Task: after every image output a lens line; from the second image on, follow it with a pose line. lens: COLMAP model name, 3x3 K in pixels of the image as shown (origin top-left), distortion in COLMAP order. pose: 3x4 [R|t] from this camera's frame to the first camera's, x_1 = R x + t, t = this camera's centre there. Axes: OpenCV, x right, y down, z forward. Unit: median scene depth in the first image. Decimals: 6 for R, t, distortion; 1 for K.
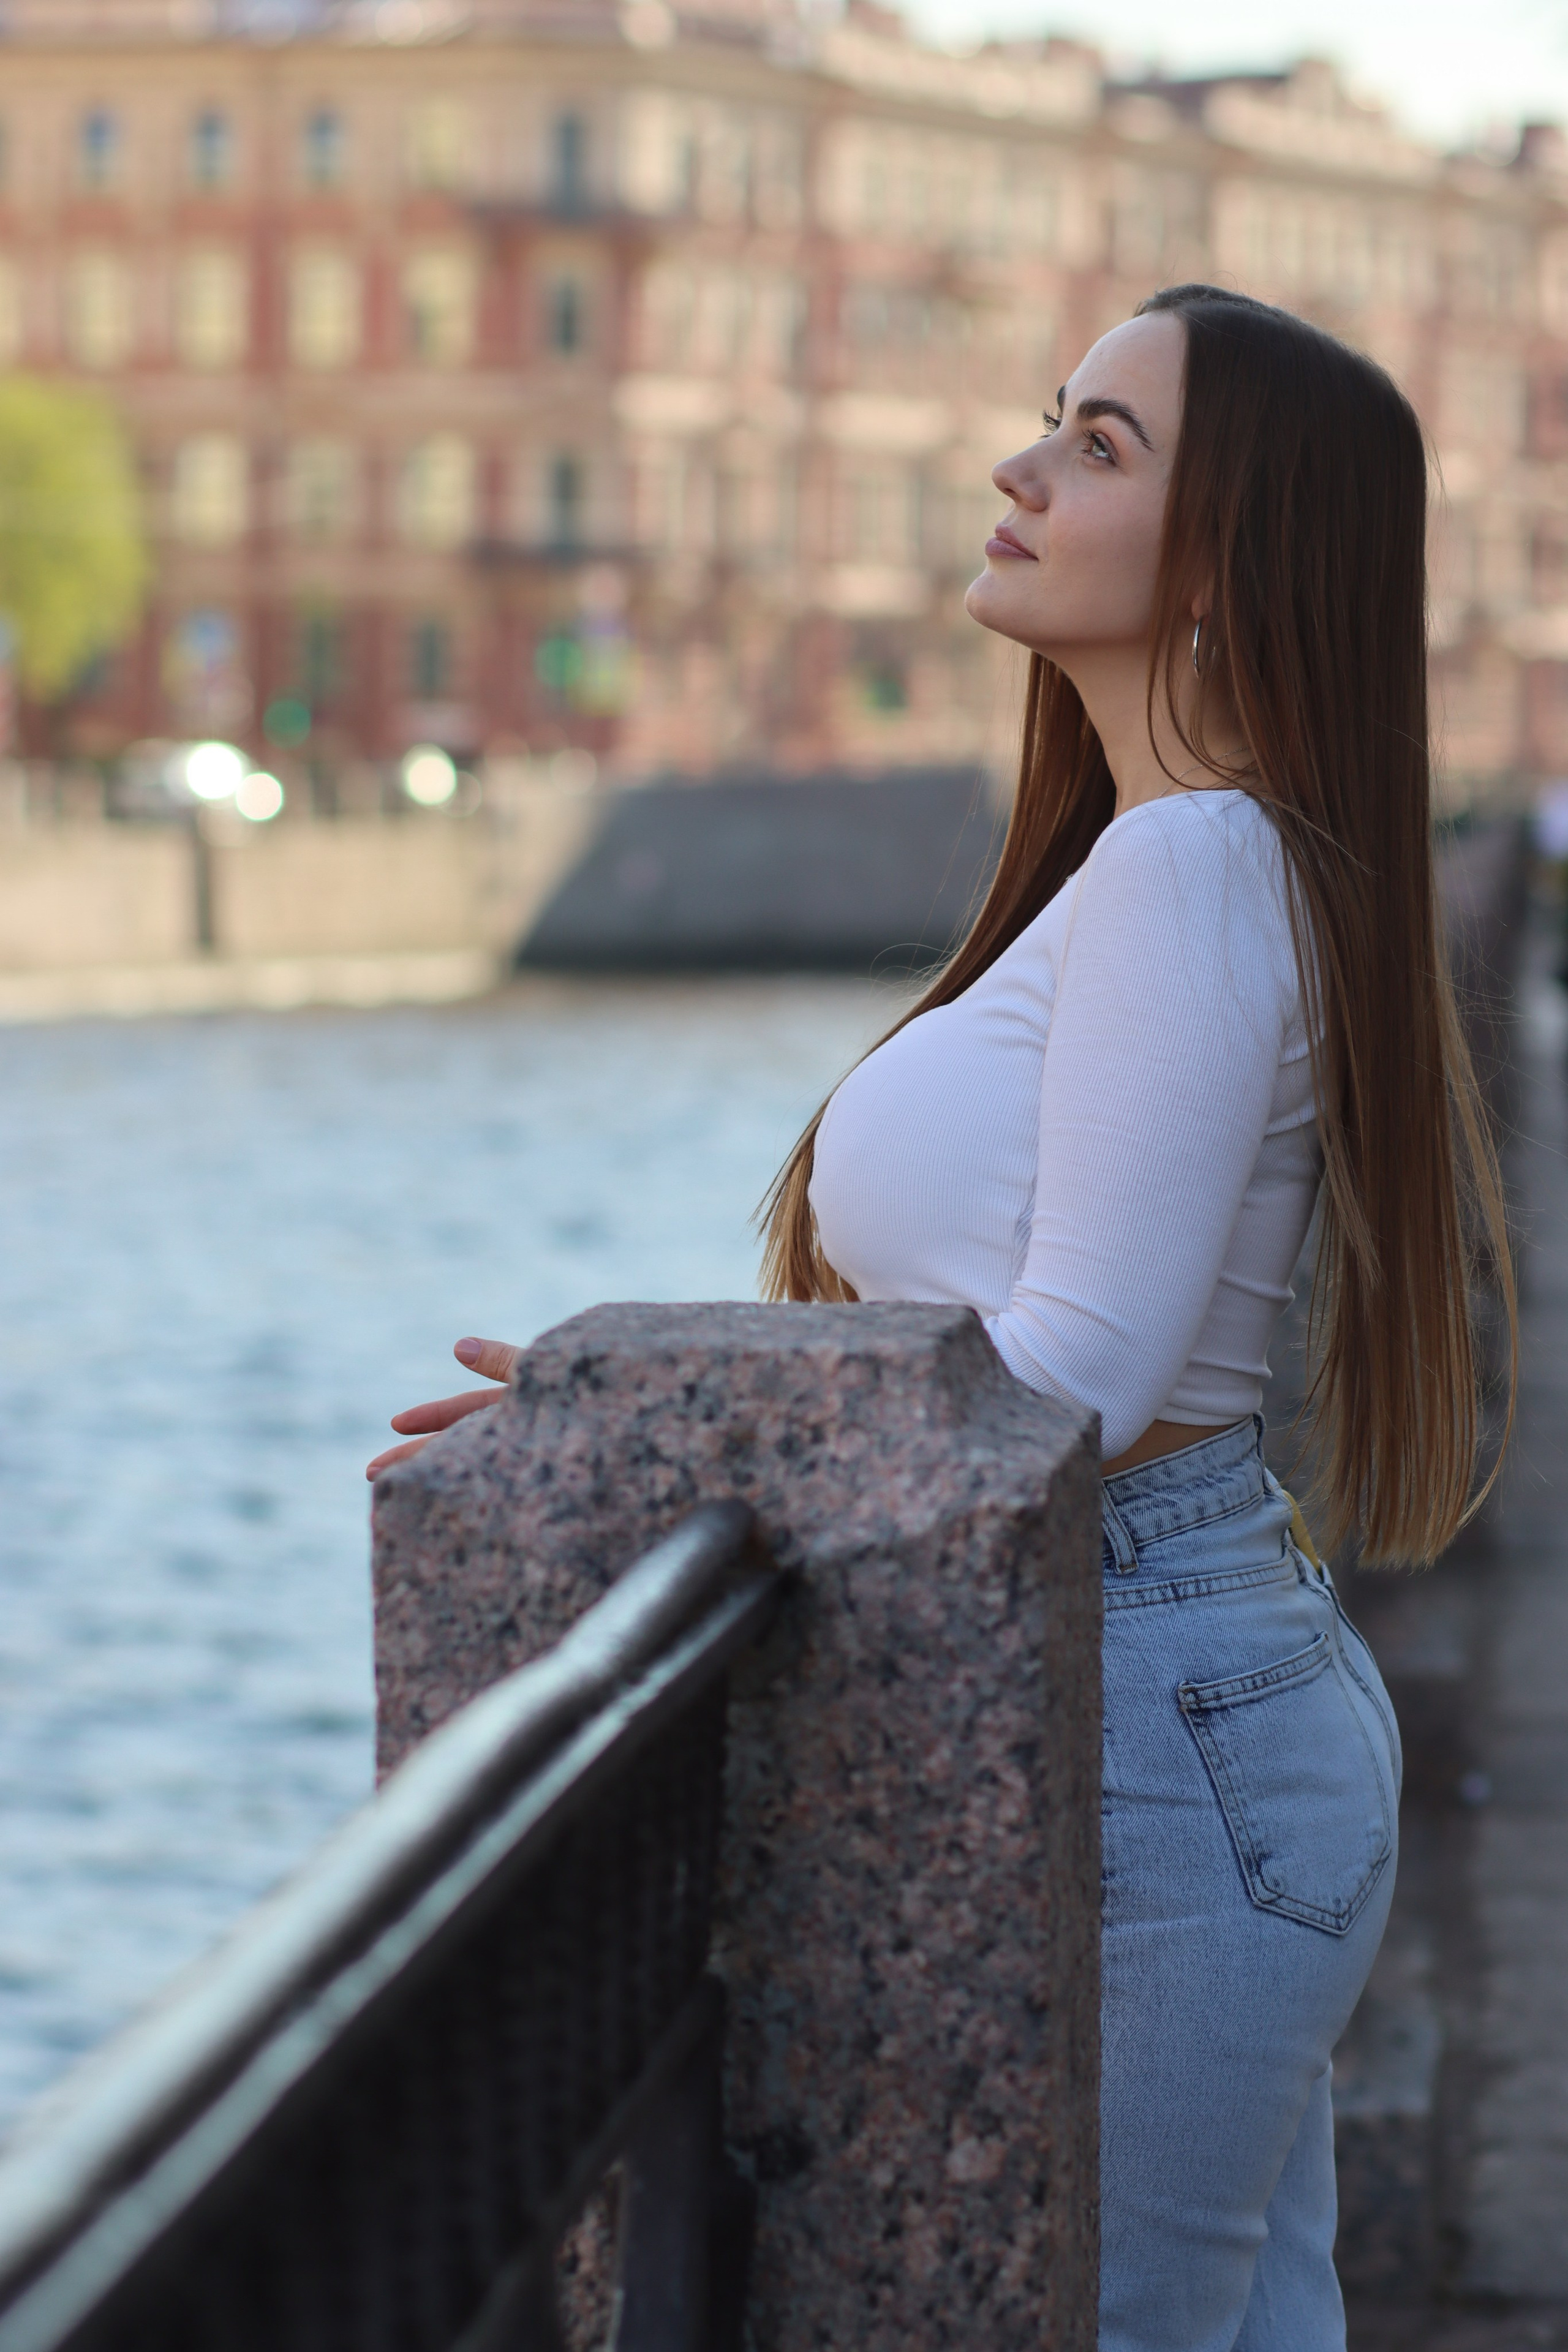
lens RADIAL K [[9036.0, 0, 780.3], [0, 9036.0, 1178.6], [0, 0, 1]] dist [0.462182, 0.000000]
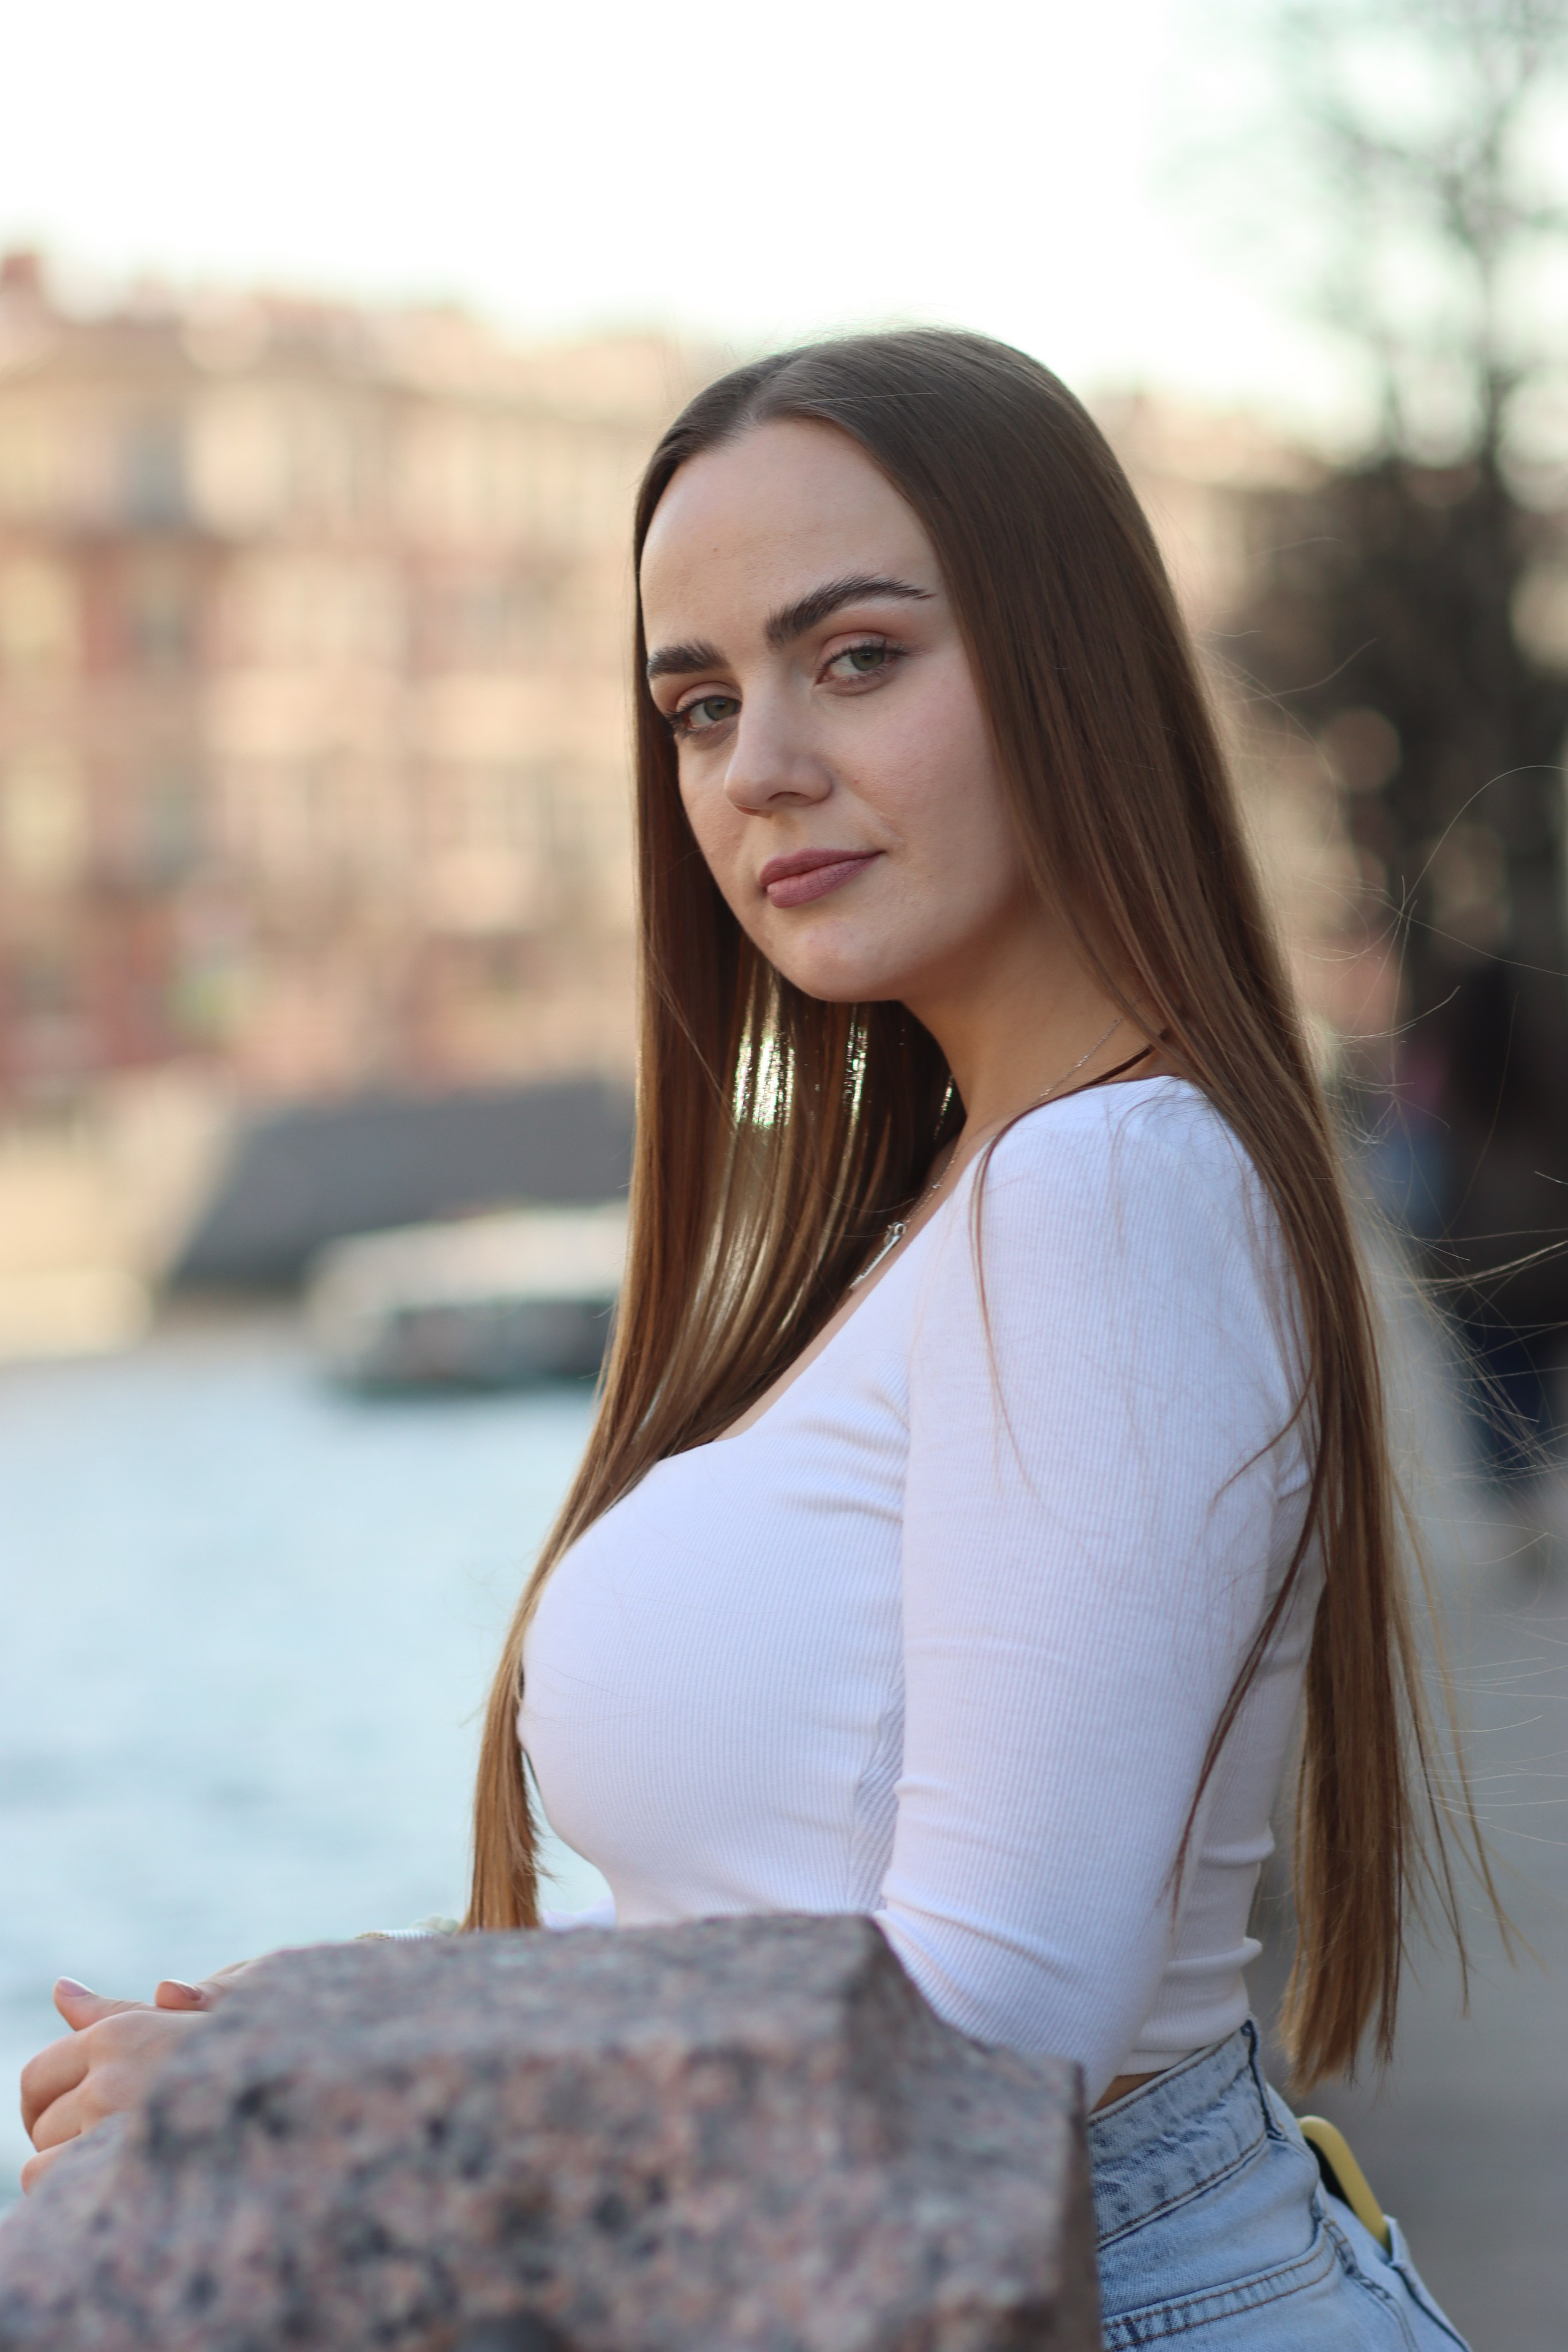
lens RADIAL K [[9036.0, 0, 786.1], [0, 9036.0, 1179.7], [0, 0, 1]] dist [0.462182, 0.000000]
pose [[0.996778, -0.068857, 0.041136, -0.007296], [0.070163, 0.997047, -0.031202, -0.018484], [-0.038866, 0.033987, 0.998666, 0.400417]]
